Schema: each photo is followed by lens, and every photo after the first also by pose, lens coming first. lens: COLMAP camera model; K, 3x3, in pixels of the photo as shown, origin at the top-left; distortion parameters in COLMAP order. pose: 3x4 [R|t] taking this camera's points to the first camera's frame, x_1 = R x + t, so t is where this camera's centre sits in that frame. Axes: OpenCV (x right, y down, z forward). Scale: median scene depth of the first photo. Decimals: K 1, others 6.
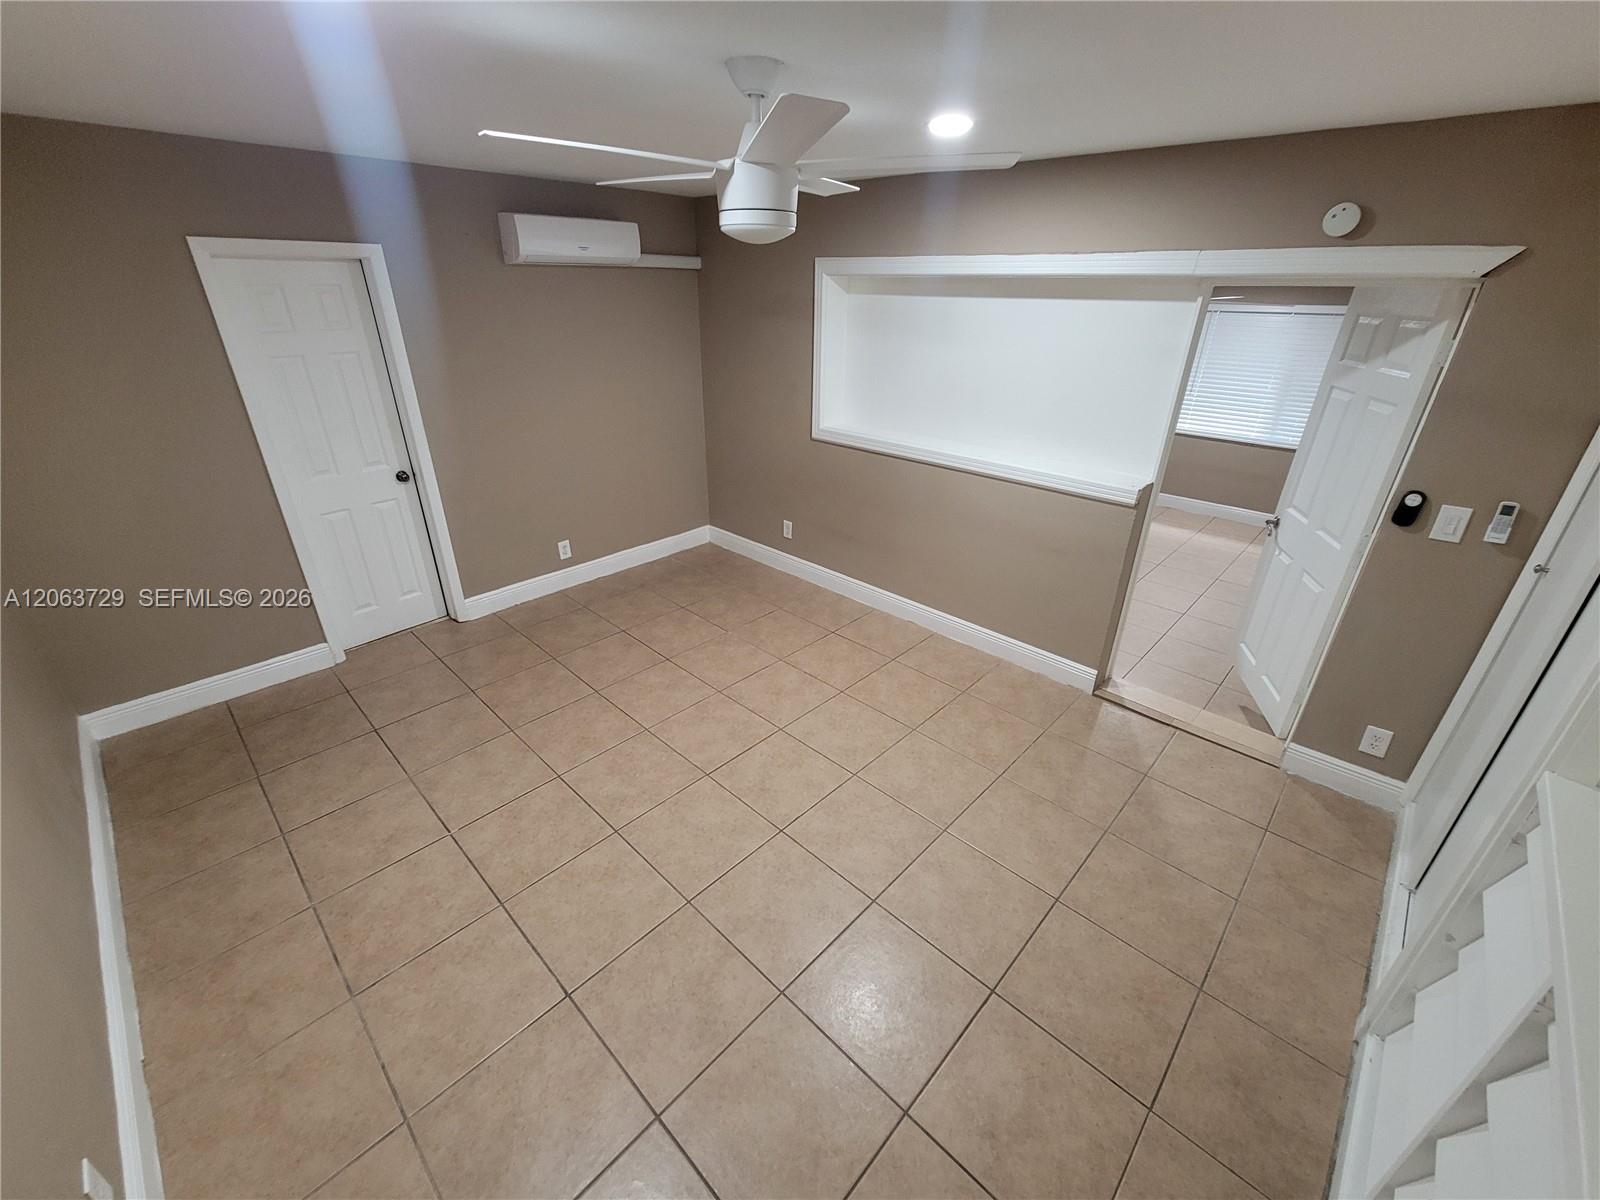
lens RADIAL K [[655.2, 0, 795.8], [0, 655.2, 599.9], [0, 0, 1]] dist [0.006792, -0.004599]
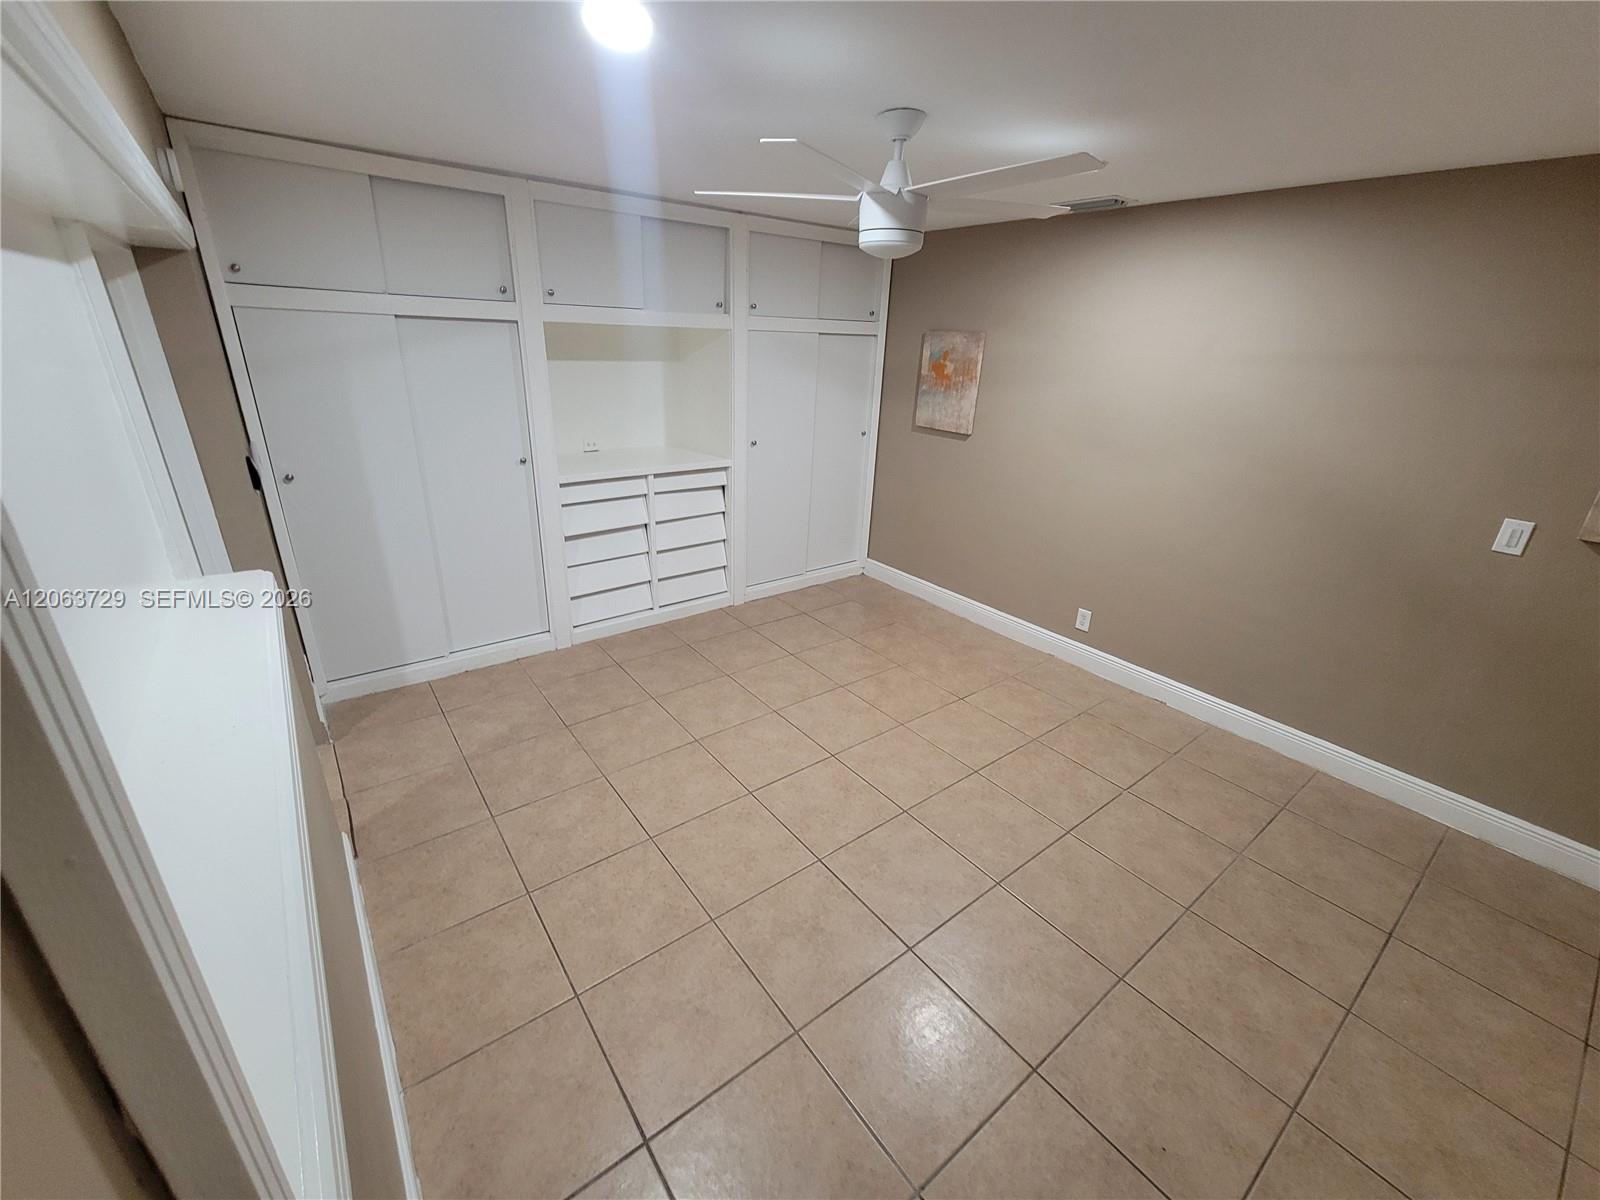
lens RADIAL K [[655.2, 0, 795.8], [0, 655.2, 599.9], [0, 0, 1]] dist [0.006792, -0.004599]
pose [[-0.987356, -0.100866, 0.122286, -0.066069], [0.024541, 0.664870, 0.746556, -0.648476], [-0.156607, 0.740118, -0.653988, 1.437810]]
